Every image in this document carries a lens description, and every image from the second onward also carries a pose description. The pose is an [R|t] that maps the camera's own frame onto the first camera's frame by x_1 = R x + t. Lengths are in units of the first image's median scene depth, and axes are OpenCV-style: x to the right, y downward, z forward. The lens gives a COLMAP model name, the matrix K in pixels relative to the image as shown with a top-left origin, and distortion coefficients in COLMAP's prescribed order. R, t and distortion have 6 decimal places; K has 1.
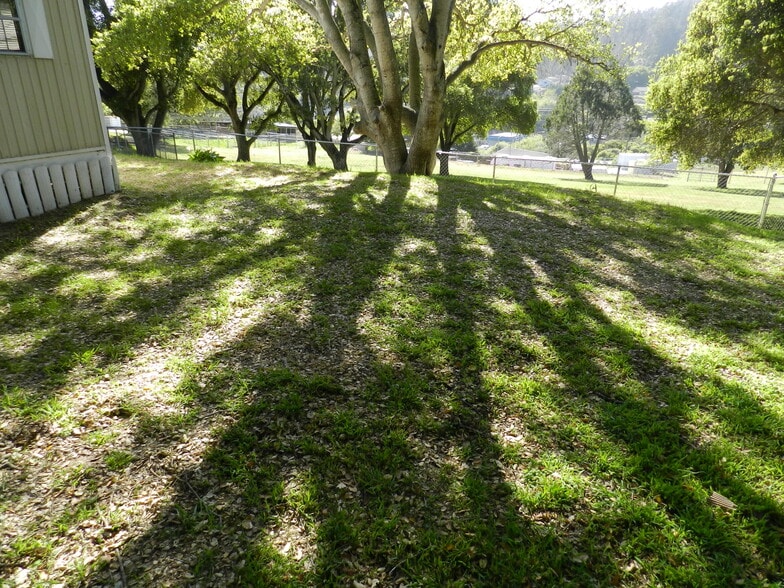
lens RADIAL K [[538.1, 0, 388.4], [0, 538.1, 292.6], [0, 0, 1]] dist [0.020631, -0.005563]
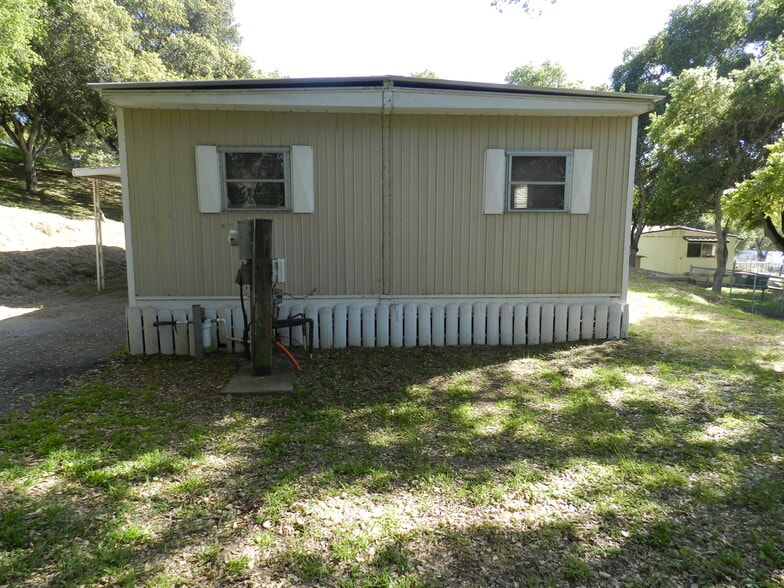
lens RADIAL K [[538.1, 0, 390.3], [0, 538.1, 293.6], [0, 0, 1]] dist [0.020631, -0.005563]
pose [[0.401328, 0.112444, -0.909006, 0.237197], [-0.333760, 0.942154, -0.030811, -0.115593], [0.852960, 0.315755, 0.415642, 0.269093]]
